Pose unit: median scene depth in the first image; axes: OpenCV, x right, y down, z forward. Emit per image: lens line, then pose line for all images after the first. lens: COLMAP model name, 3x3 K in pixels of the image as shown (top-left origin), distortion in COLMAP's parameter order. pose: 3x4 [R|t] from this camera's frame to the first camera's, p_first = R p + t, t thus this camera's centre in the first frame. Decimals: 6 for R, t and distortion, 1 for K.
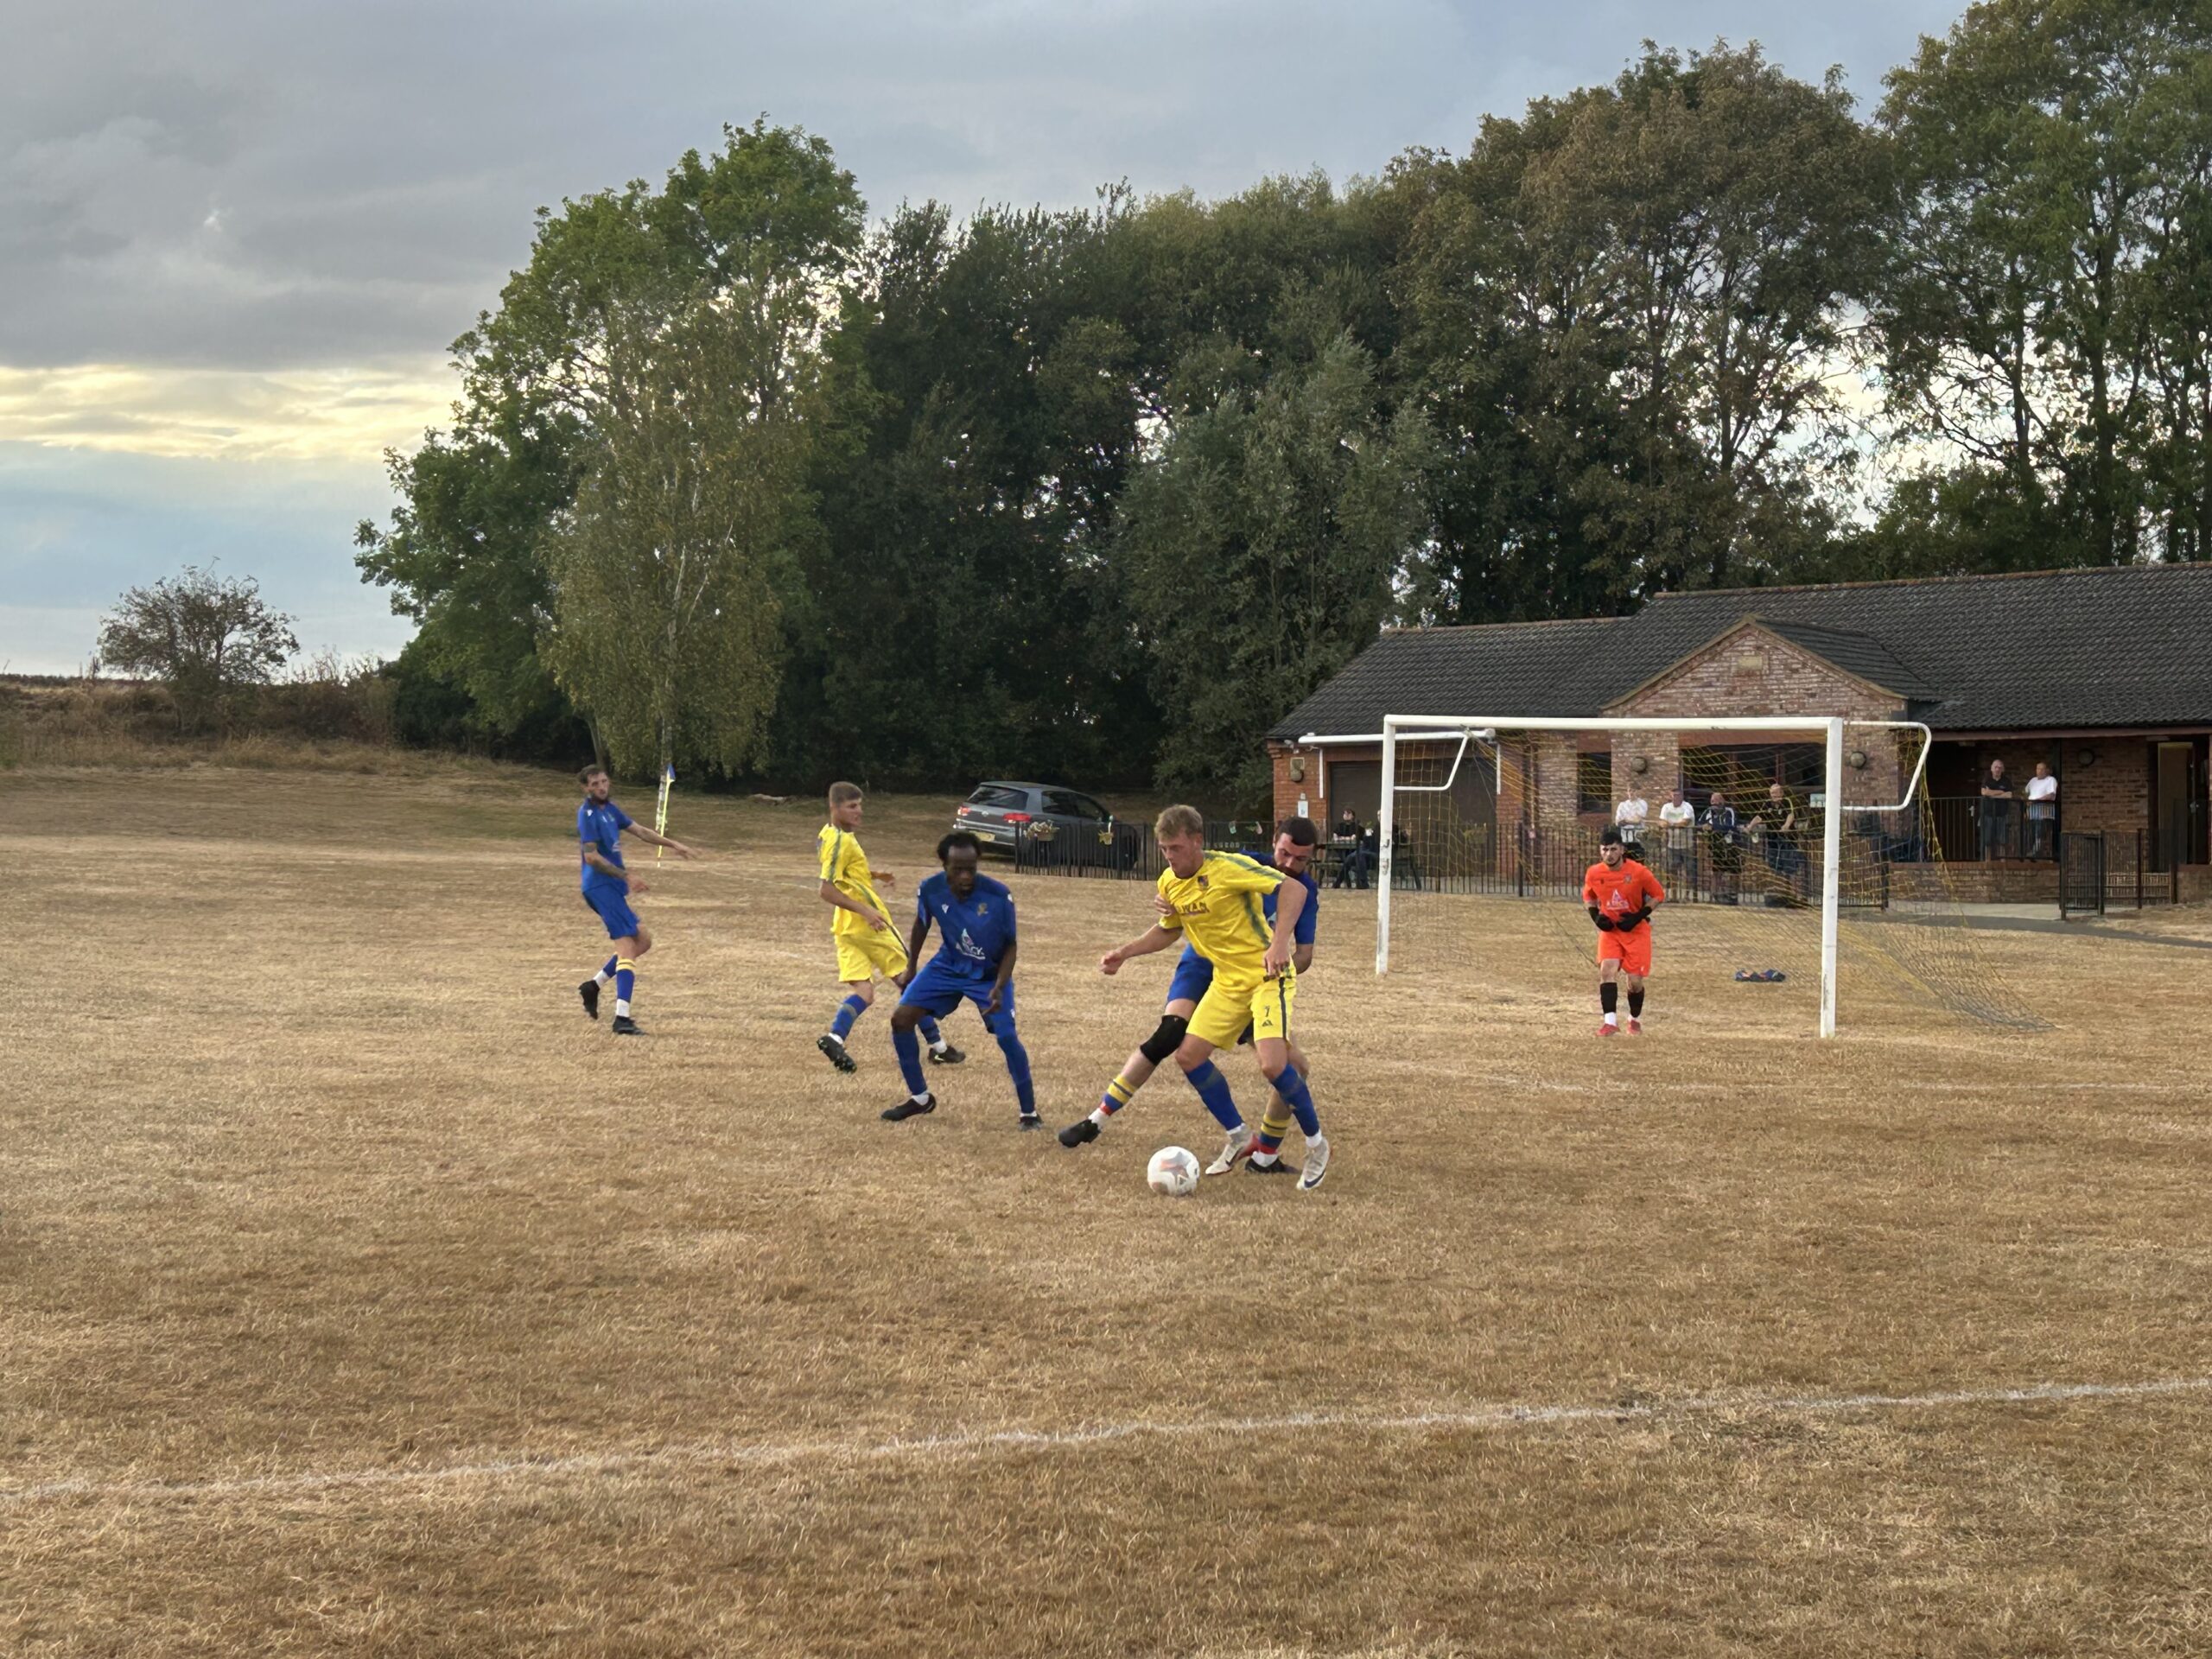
lens RADIAL K [[3790.7, 0, 1108.1], [0, 3790.7, 833.2], [0, 0, 1]] dist [0.148865, 0.000000]
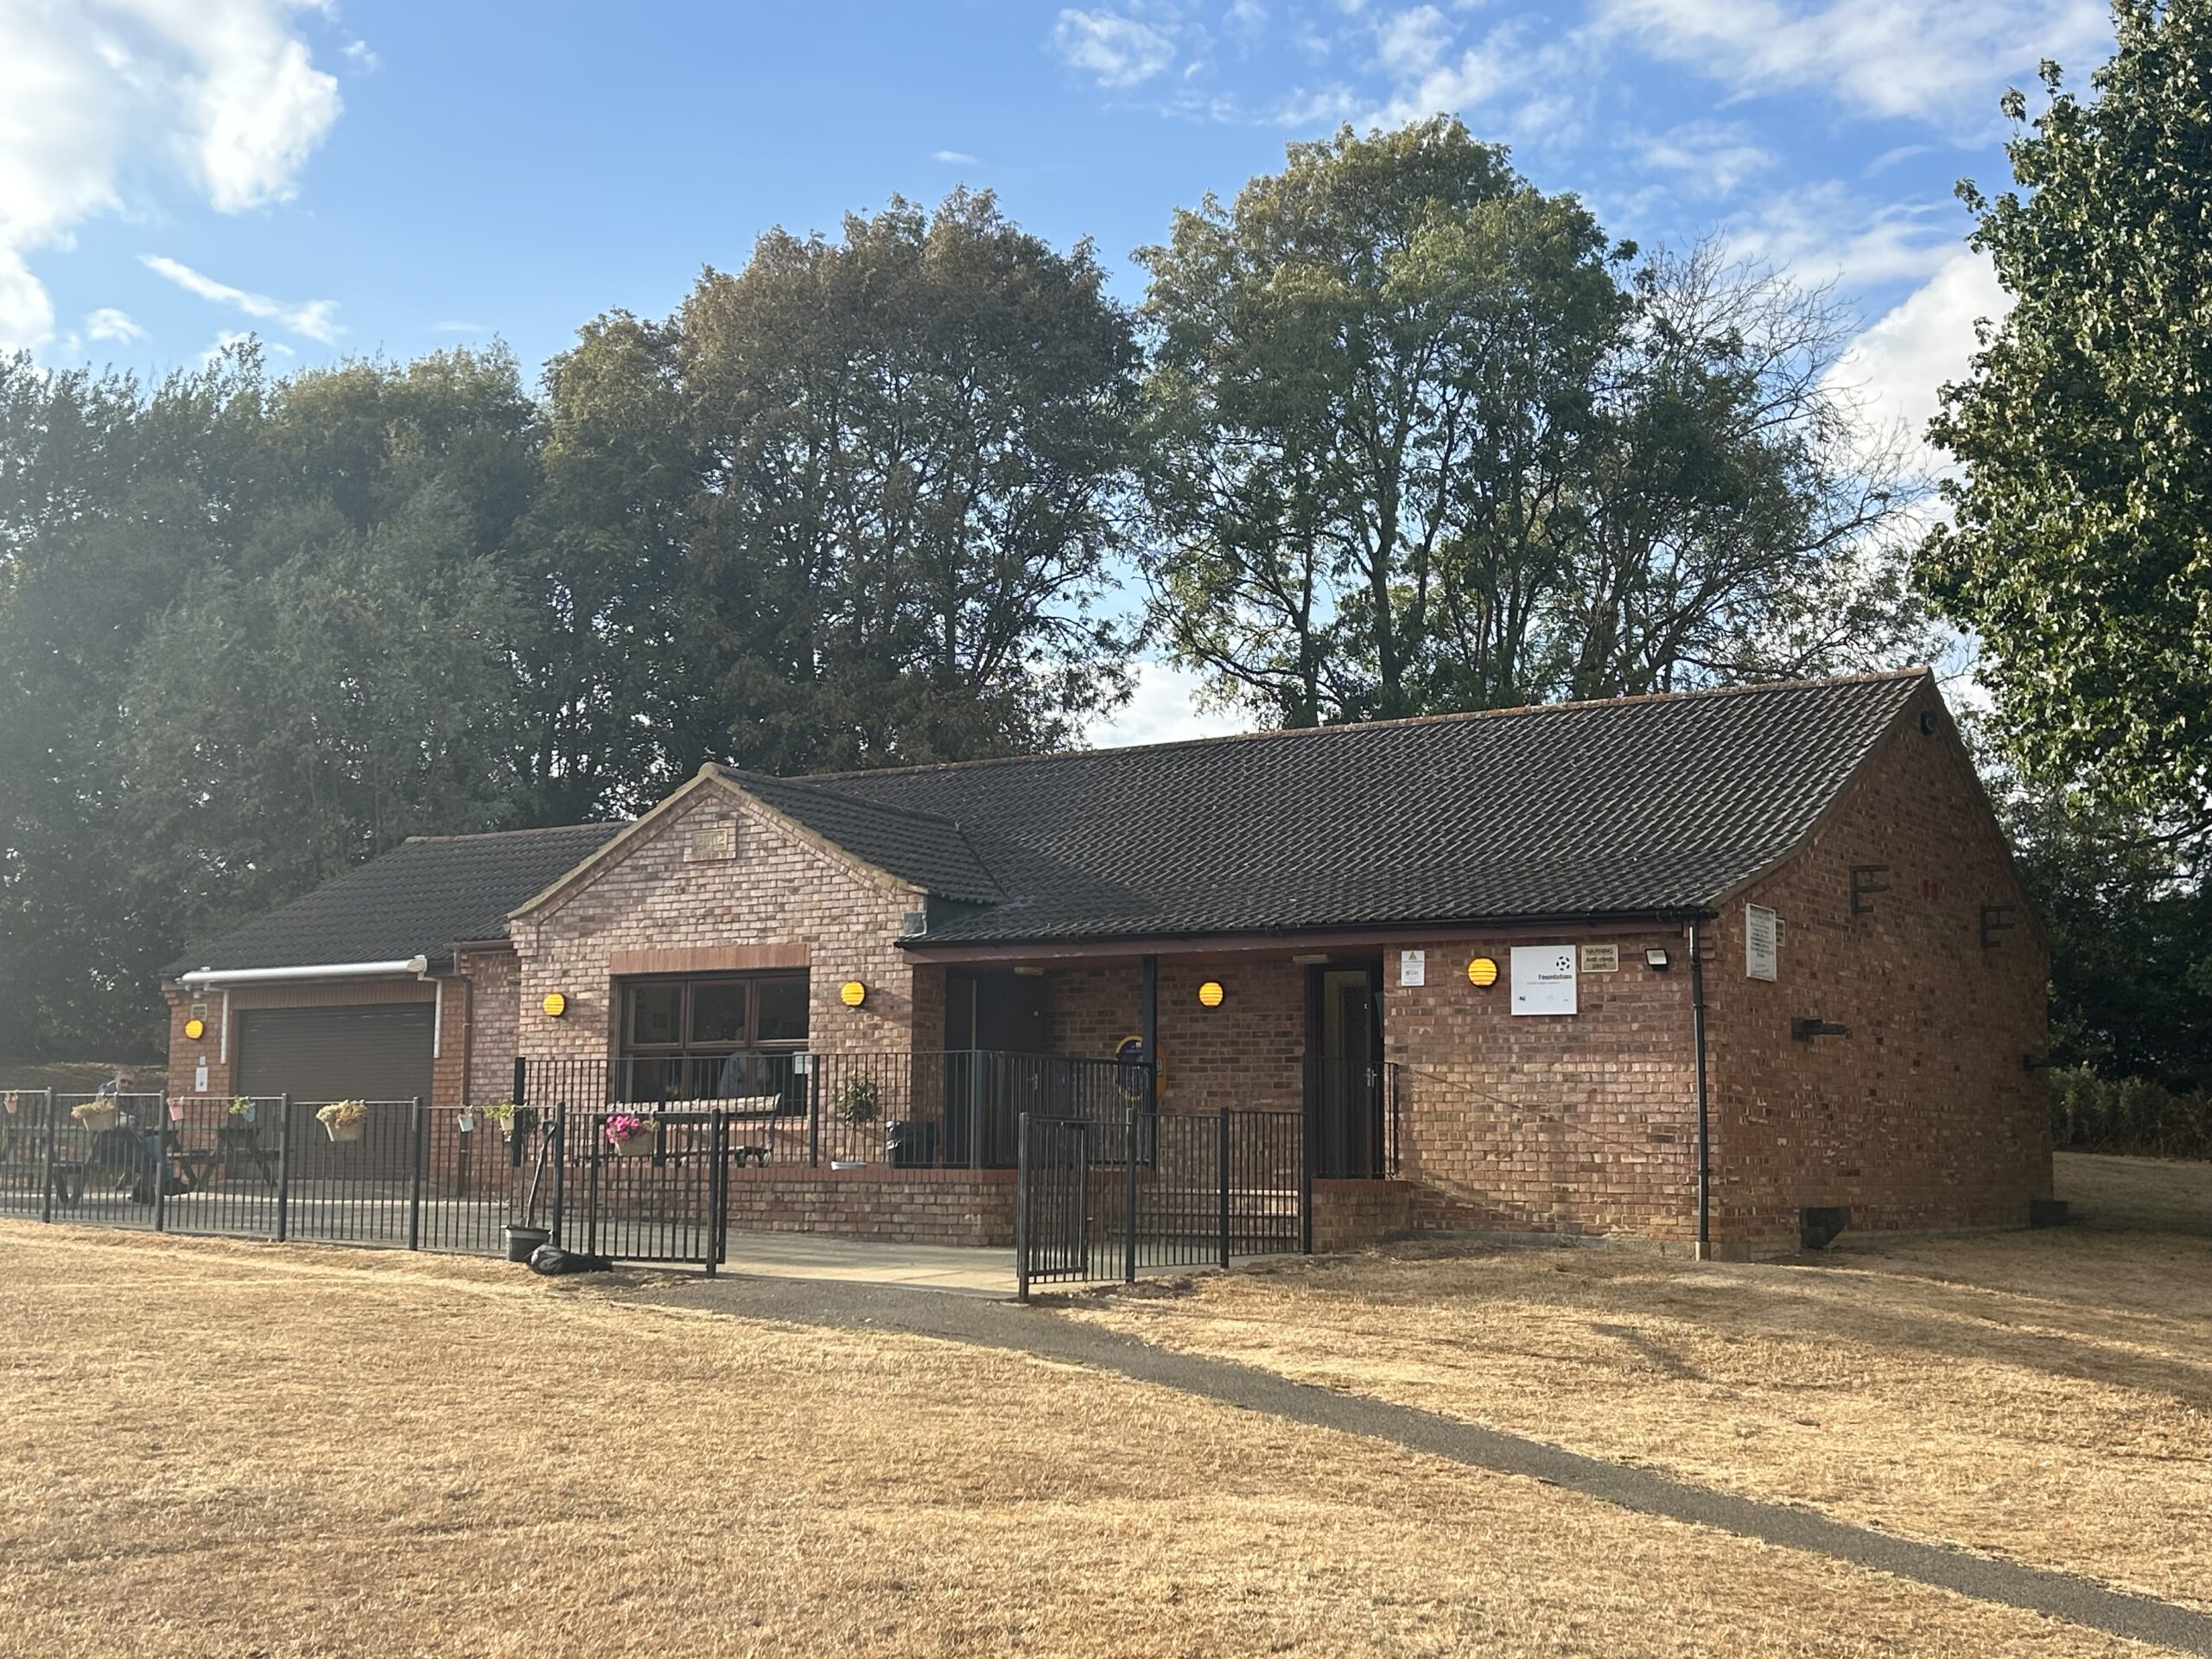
lens RADIAL K [[2532.6, 0, 1101.4], [0, 2532.6, 825.5], [0, 0, 1]] dist [-0.002103, 0.000000]
pose [[0.997296, 0.021198, 0.070362, 0.200057], [-0.012408, 0.992318, -0.123086, 0.002815], [-0.072431, 0.121880, 0.989898, 0.578621]]
